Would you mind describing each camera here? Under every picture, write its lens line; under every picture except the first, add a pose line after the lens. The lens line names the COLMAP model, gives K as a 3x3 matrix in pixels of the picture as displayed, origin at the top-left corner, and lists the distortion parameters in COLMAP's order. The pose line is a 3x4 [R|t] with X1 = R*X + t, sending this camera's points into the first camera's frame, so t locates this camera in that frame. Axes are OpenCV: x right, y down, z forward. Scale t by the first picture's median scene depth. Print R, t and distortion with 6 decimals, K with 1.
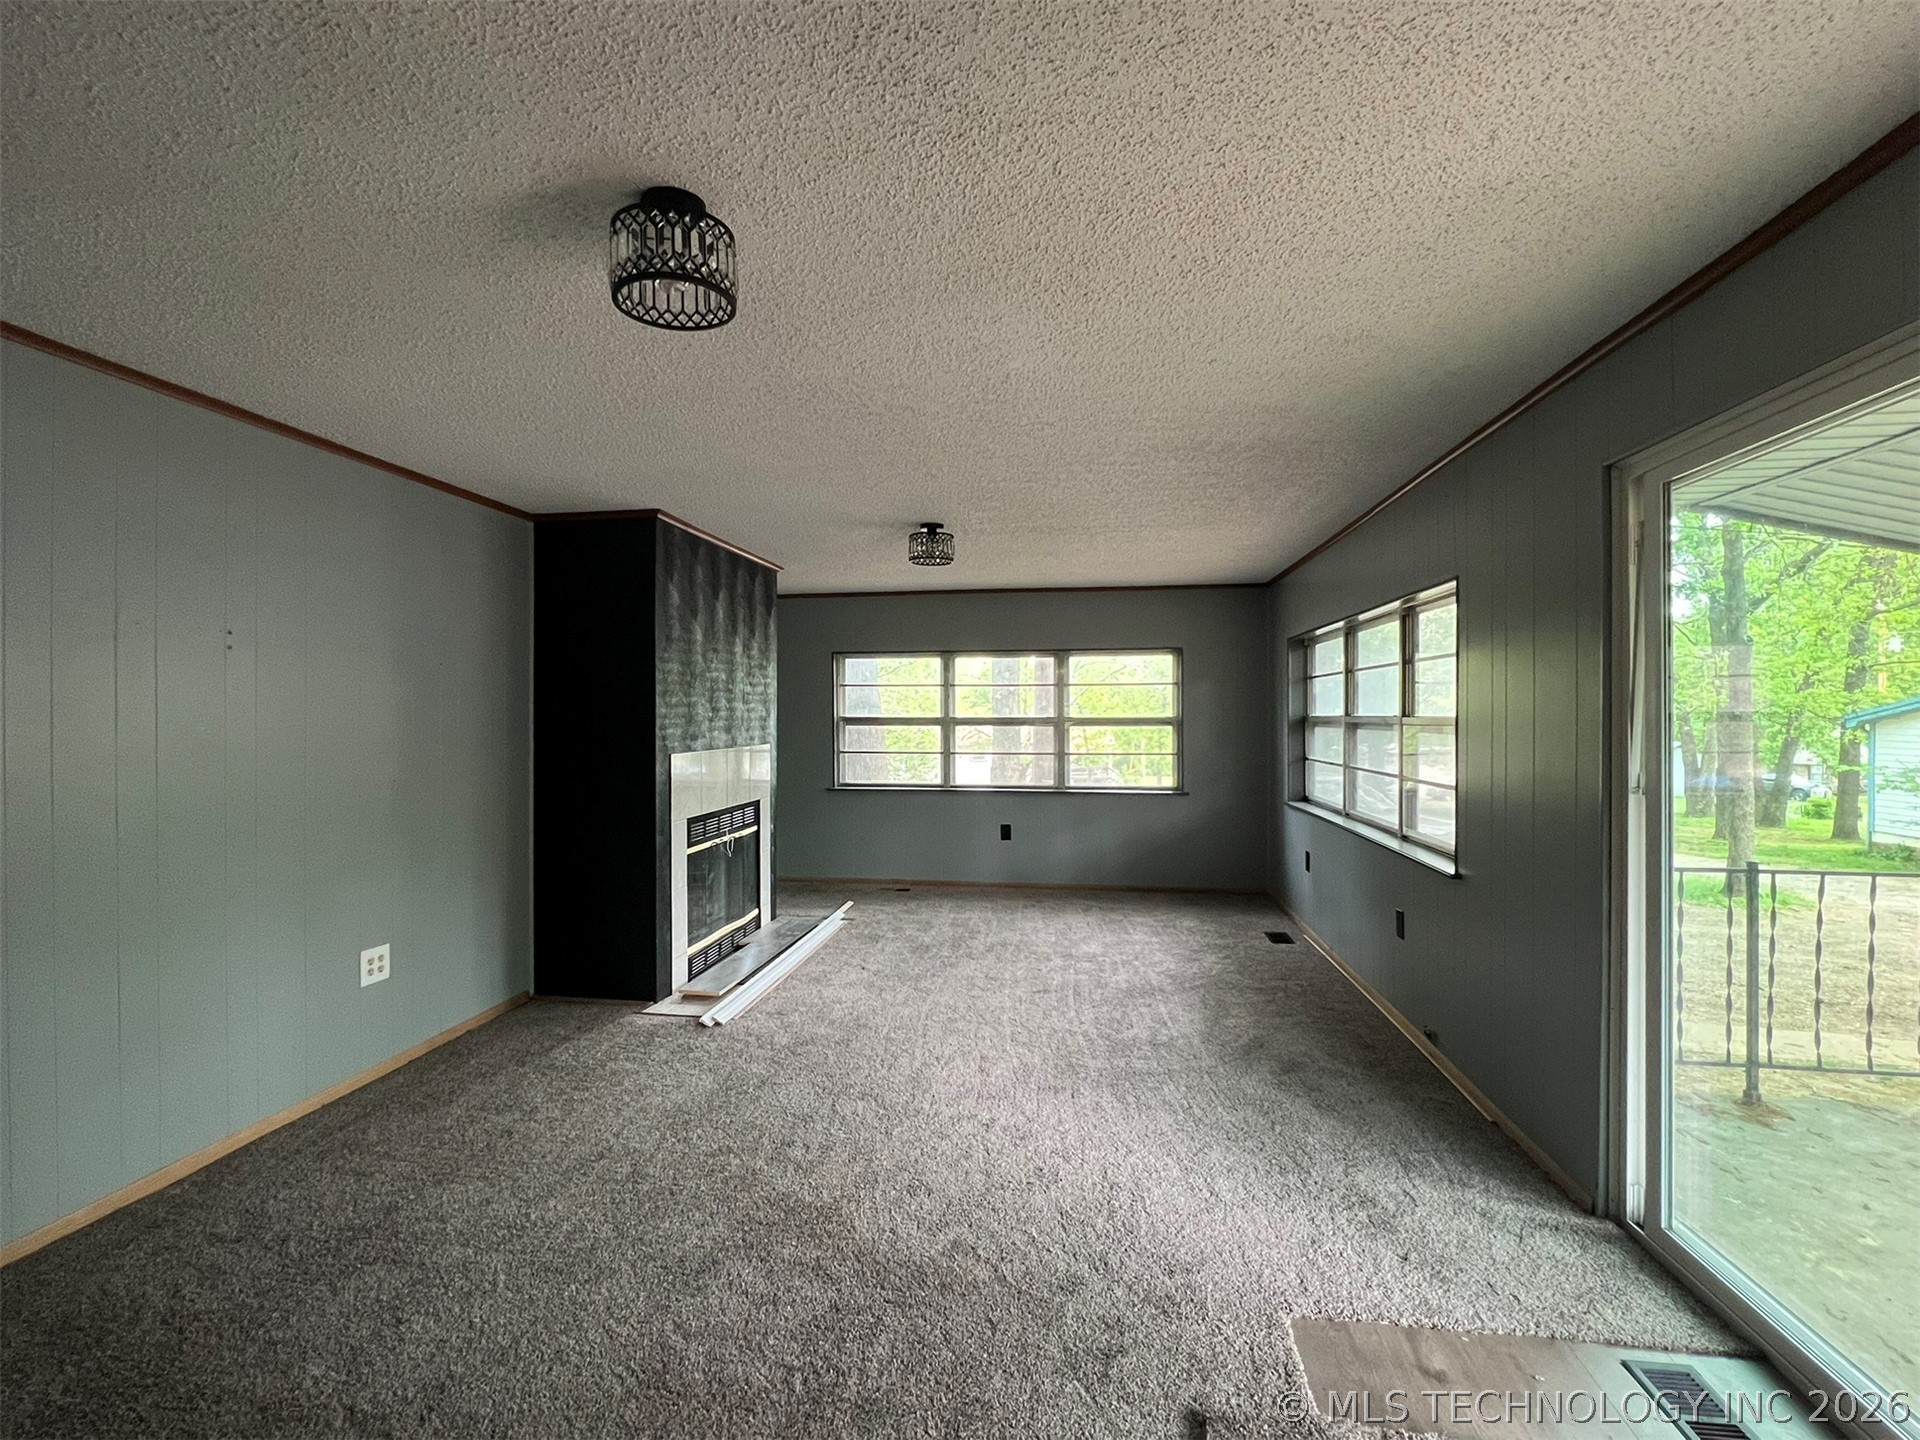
lens RADIAL K [[894.6, 0, 959.7], [0, 894.6, 725.9], [0, 0, 1]] dist [-0.001054, 0.000195]
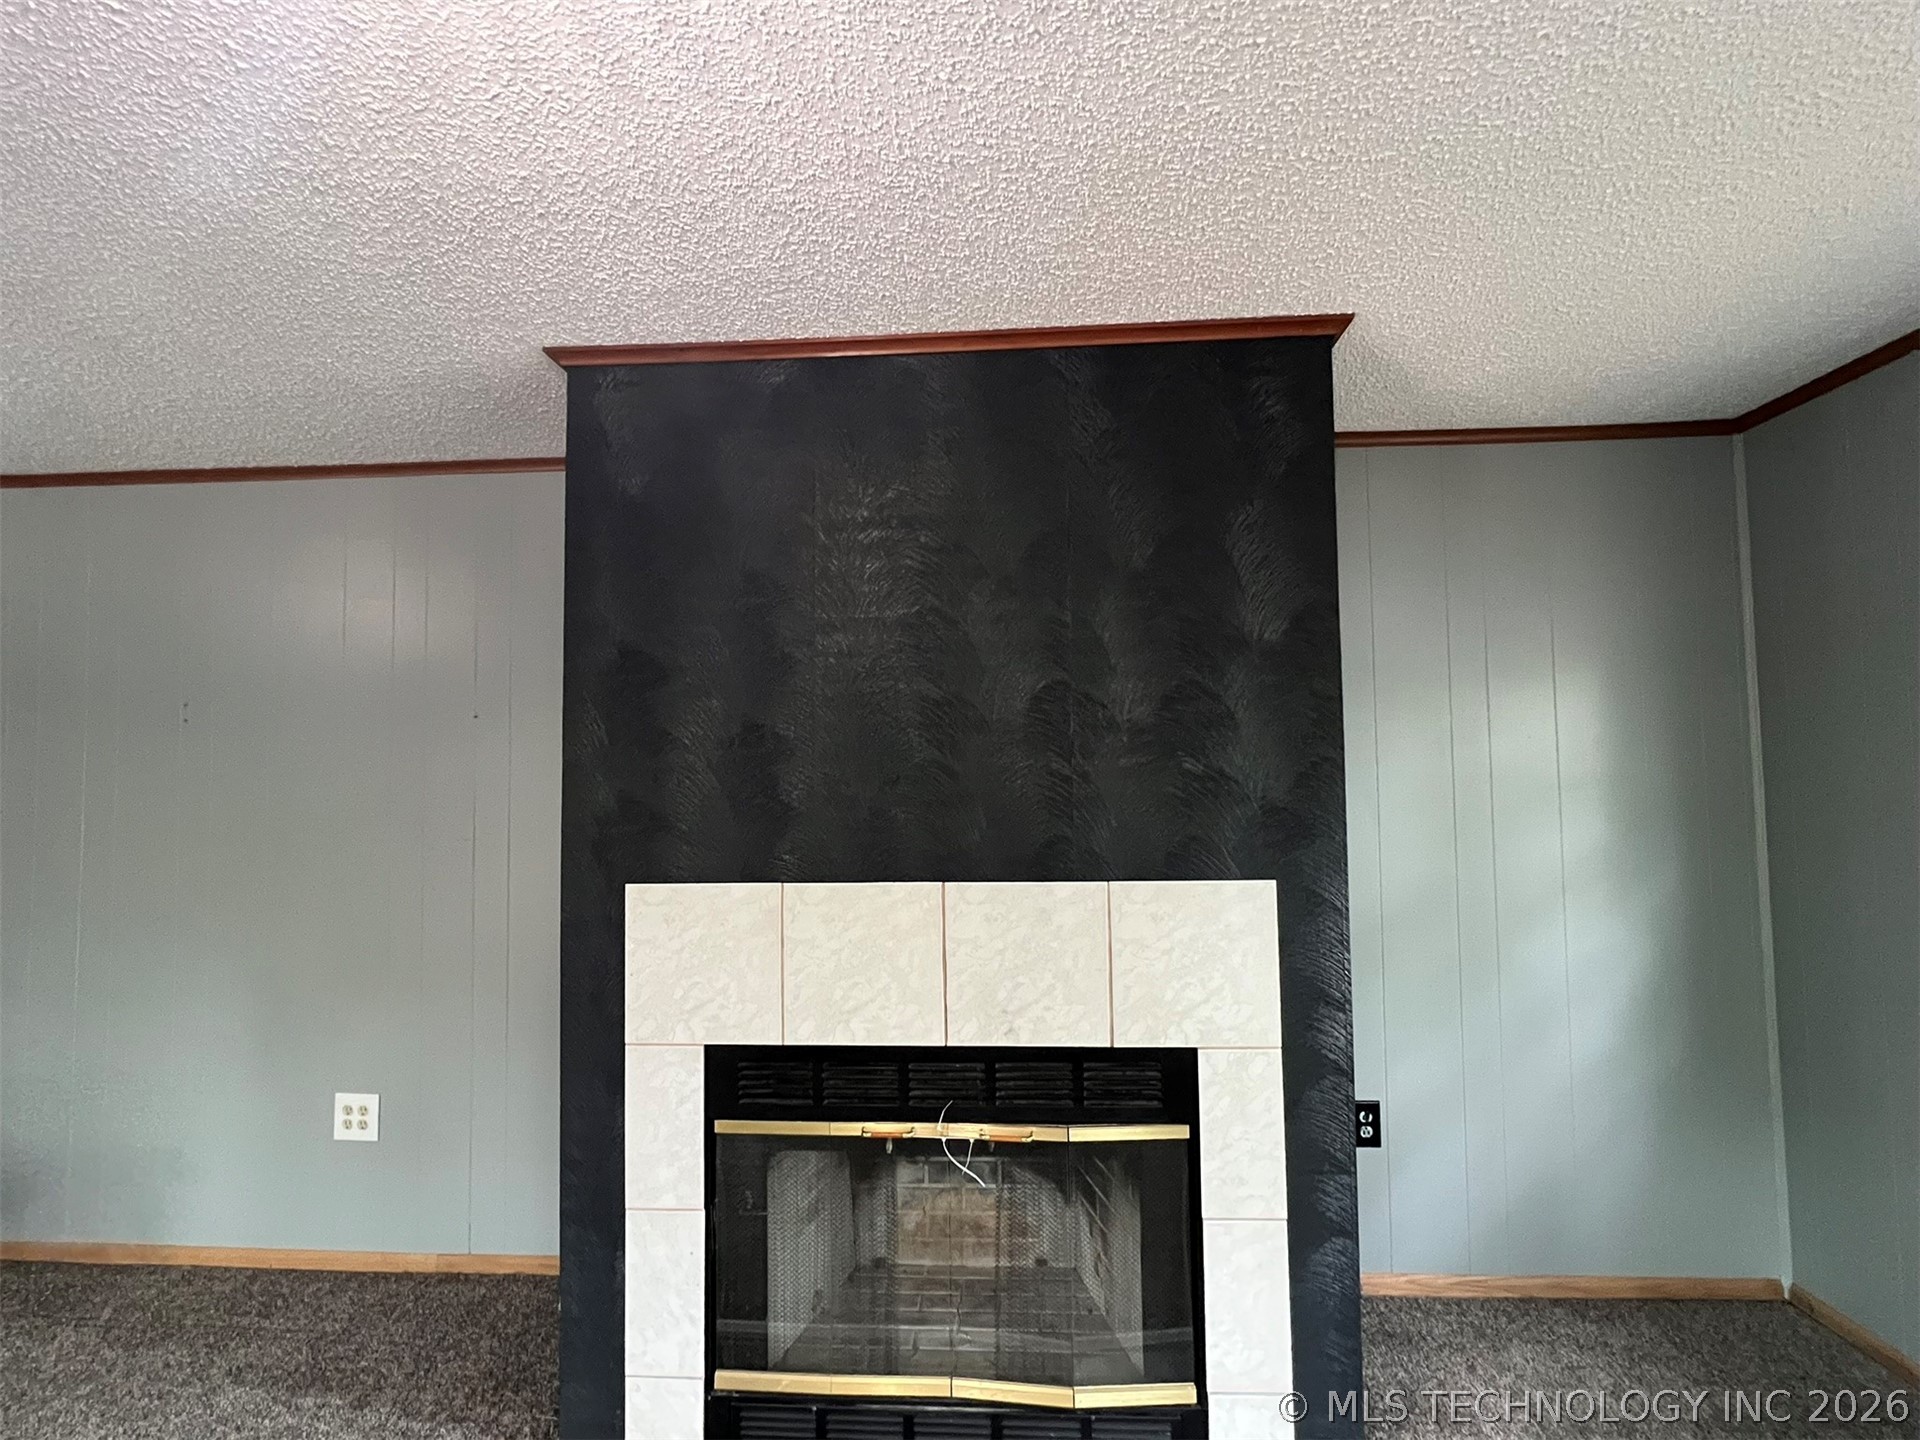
lens RADIAL K [[894.6, 0, 959.7], [0, 894.6, 725.9], [0, 0, 1]] dist [-0.001054, 0.000195]
pose [[0.082443, -0.049463, -0.995368, 0.166133], [-0.001098, 0.998762, -0.049723, -0.029149], [0.996595, 0.005193, 0.082286, 1.448262]]
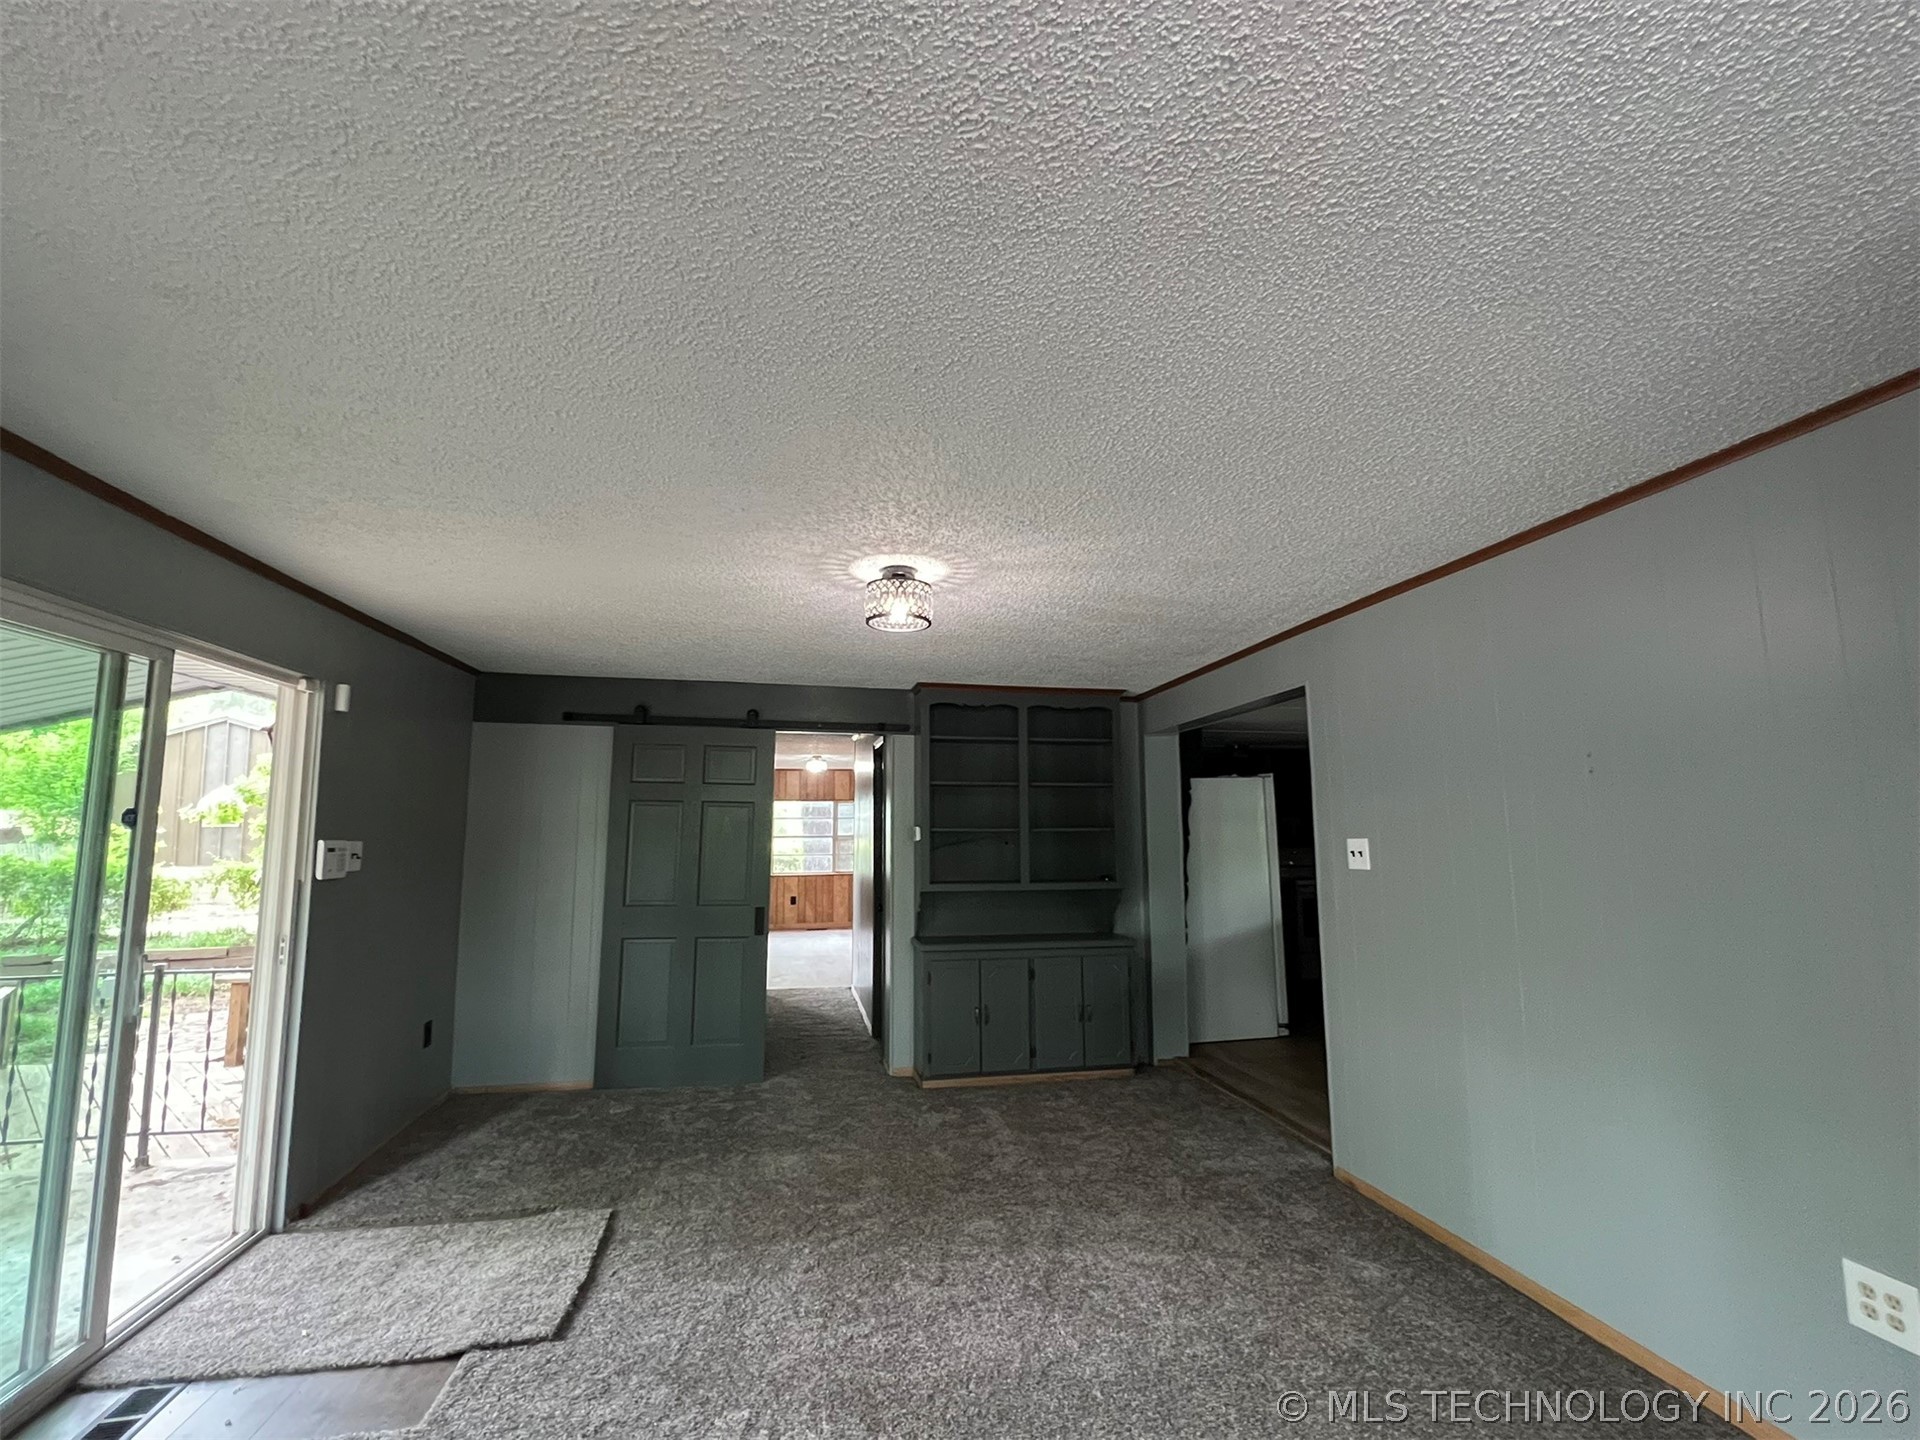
lens RADIAL K [[894.6, 0, 959.7], [0, 894.6, 725.9], [0, 0, 1]] dist [-0.001054, 0.000195]
pose [[-0.942021, -0.033015, -0.333925, 0.077195], [0.004983, 0.993662, -0.112300, -0.028930], [0.335516, -0.107453, -0.935886, 1.361481]]
